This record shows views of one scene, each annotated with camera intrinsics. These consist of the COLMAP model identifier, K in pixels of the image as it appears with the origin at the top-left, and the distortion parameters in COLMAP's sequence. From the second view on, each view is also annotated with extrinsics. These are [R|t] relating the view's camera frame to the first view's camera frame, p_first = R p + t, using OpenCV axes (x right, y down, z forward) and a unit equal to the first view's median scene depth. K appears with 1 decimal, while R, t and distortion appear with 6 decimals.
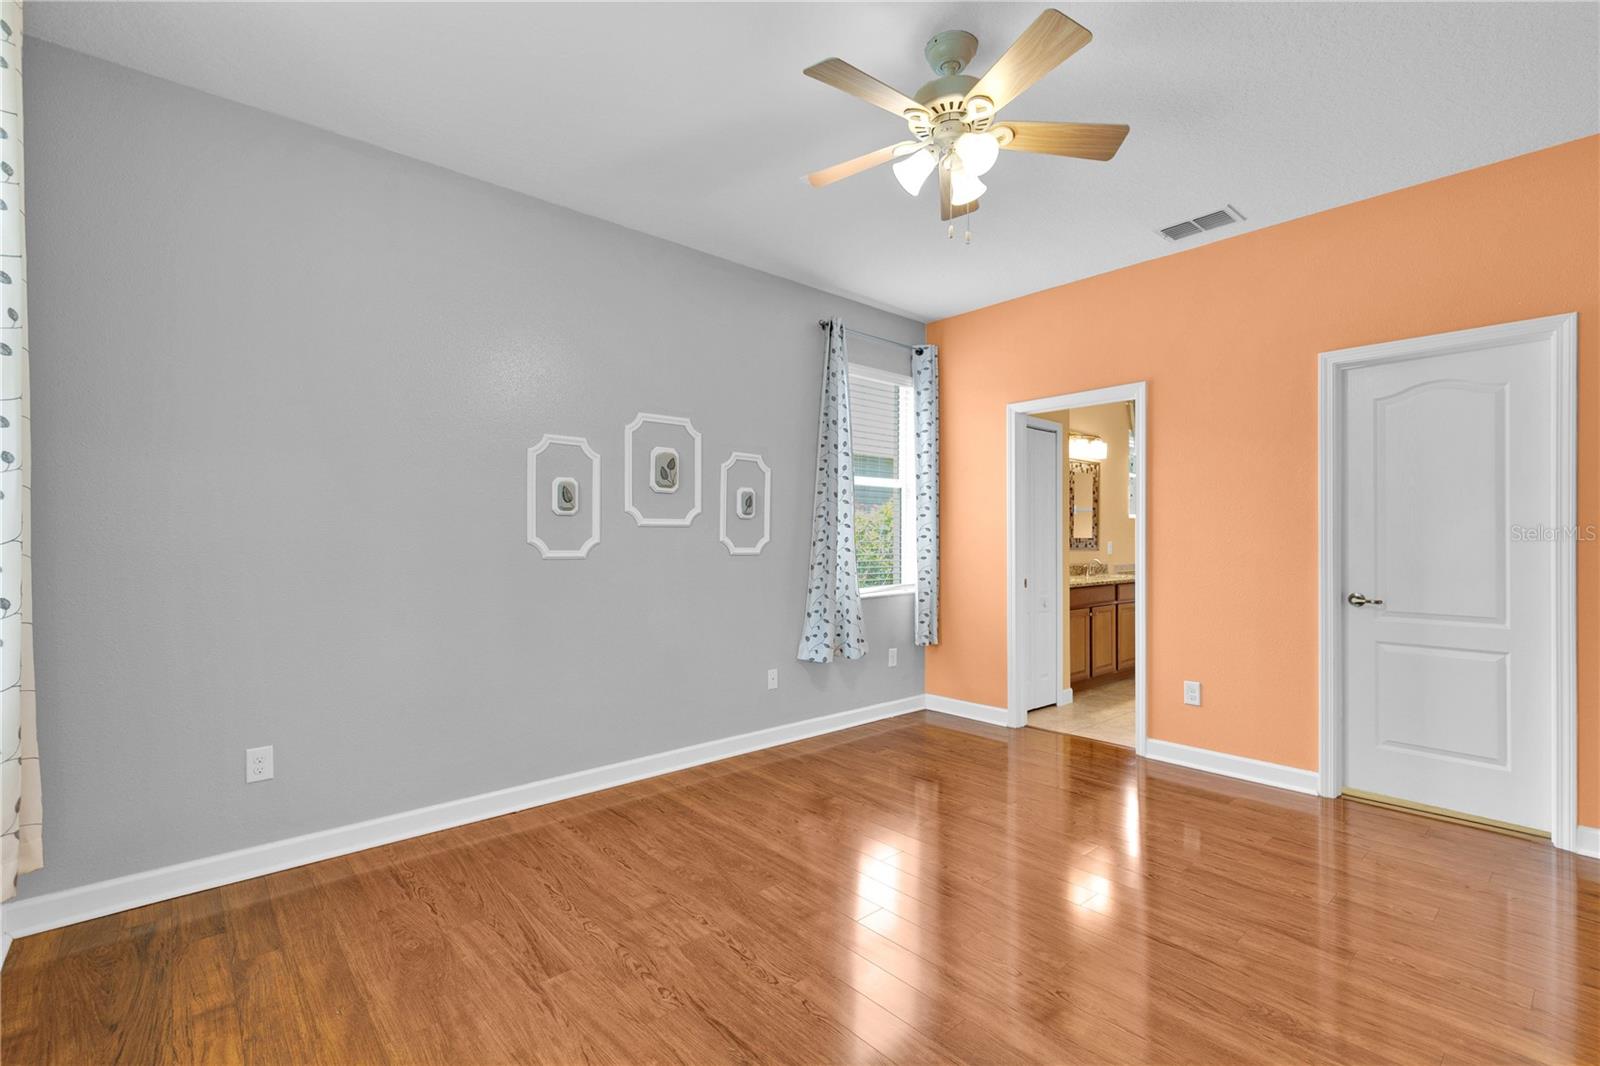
lens RADIAL K [[722.7, 0, 800.3], [0, 722.7, 535.4], [0, 0, 1]] dist [0.014501, -0.000572]
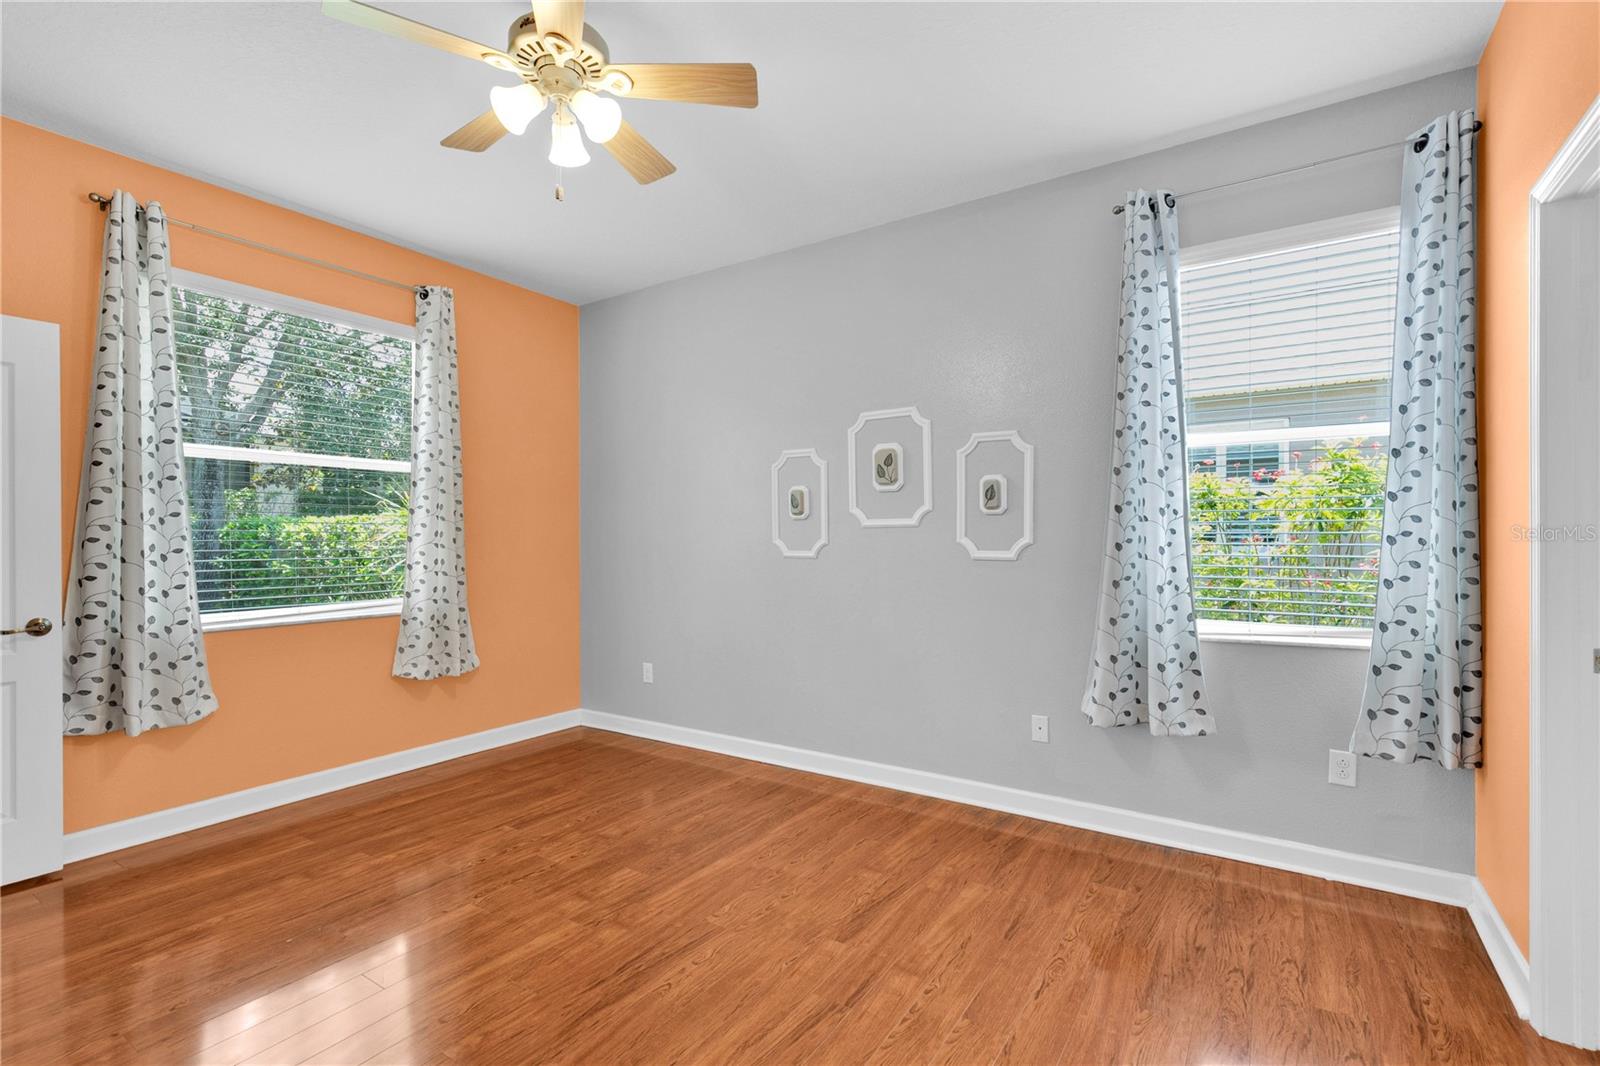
lens RADIAL K [[722.7, 0, 800.7], [0, 722.7, 538.0], [0, 0, 1]] dist [0.014501, -0.000572]
pose [[0.259464, -0.000877, -0.965752, 0.732790], [0.009889, 0.999950, 0.001749, -0.000483], [0.965702, -0.010004, 0.259460, 0.677061]]
